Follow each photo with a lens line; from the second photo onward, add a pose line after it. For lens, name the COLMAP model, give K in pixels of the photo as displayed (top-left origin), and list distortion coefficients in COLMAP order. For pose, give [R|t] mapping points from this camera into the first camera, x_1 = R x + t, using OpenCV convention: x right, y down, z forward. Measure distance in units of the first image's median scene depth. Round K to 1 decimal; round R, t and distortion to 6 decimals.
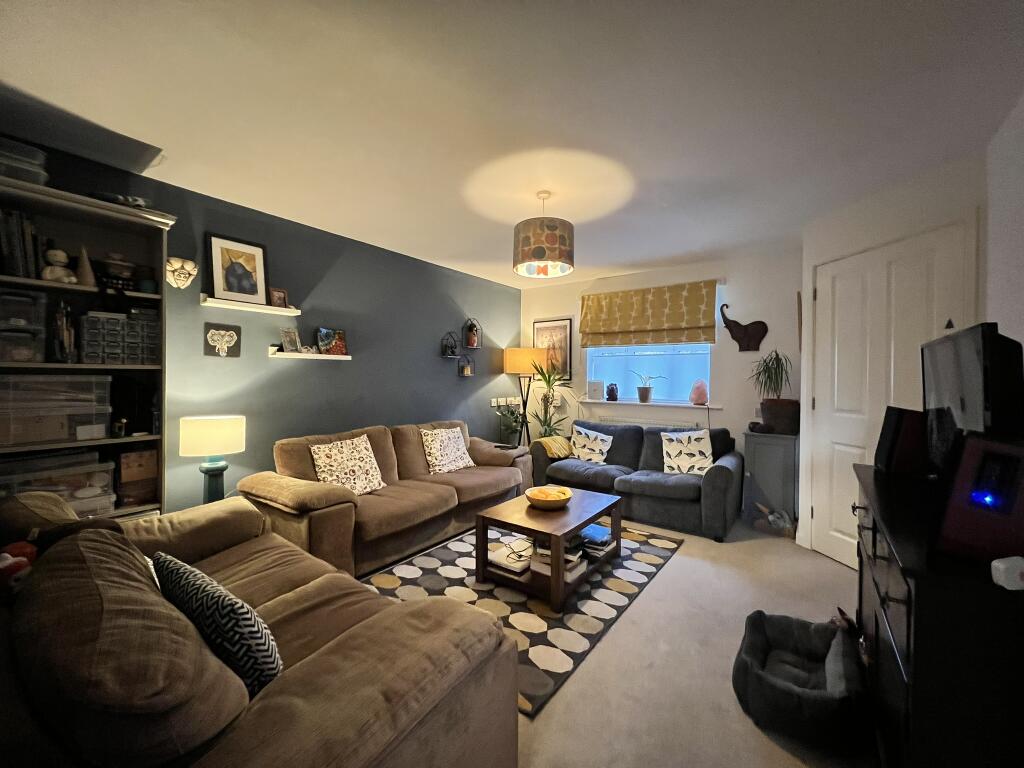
lens RADIAL K [[408.6, 0, 511.4], [0, 408.6, 381.4], [0, 0, 1]] dist [-0.000609, -0.000374]
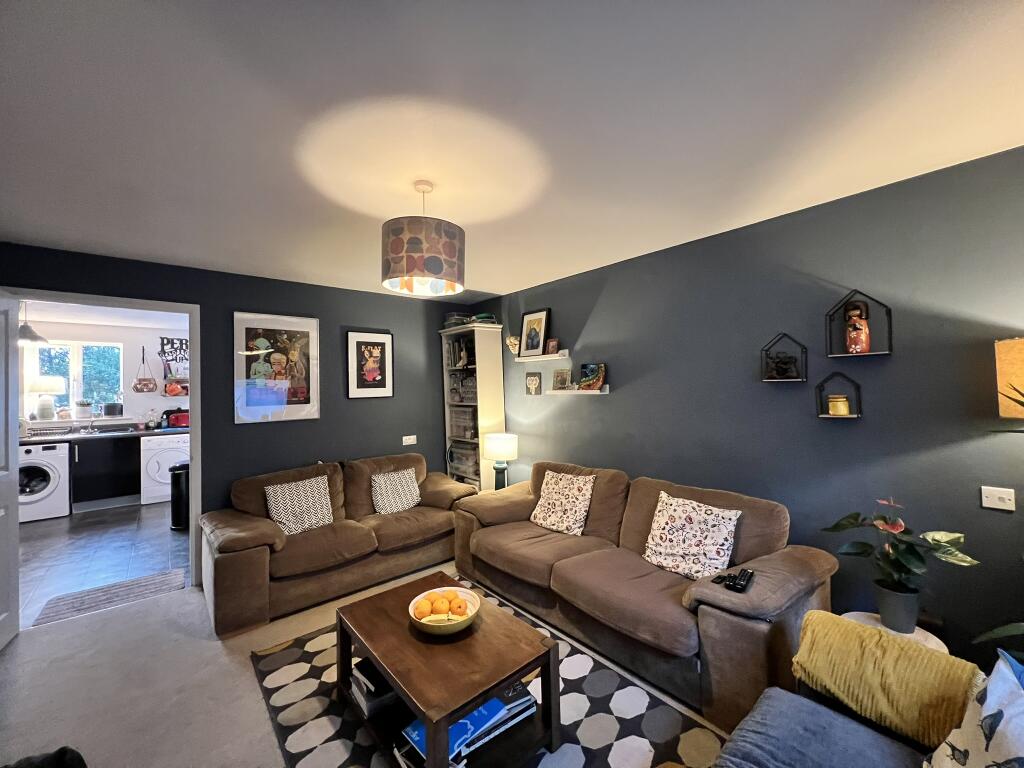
lens RADIAL K [[408.6, 0, 511.4], [0, 408.6, 381.4], [0, 0, 1]] dist [-0.000609, -0.000374]
pose [[-0.221053, -0.012626, -0.975180, 0.723521], [0.010459, 0.999828, -0.015316, -0.087034], [0.975206, -0.013585, -0.220883, 1.245924]]
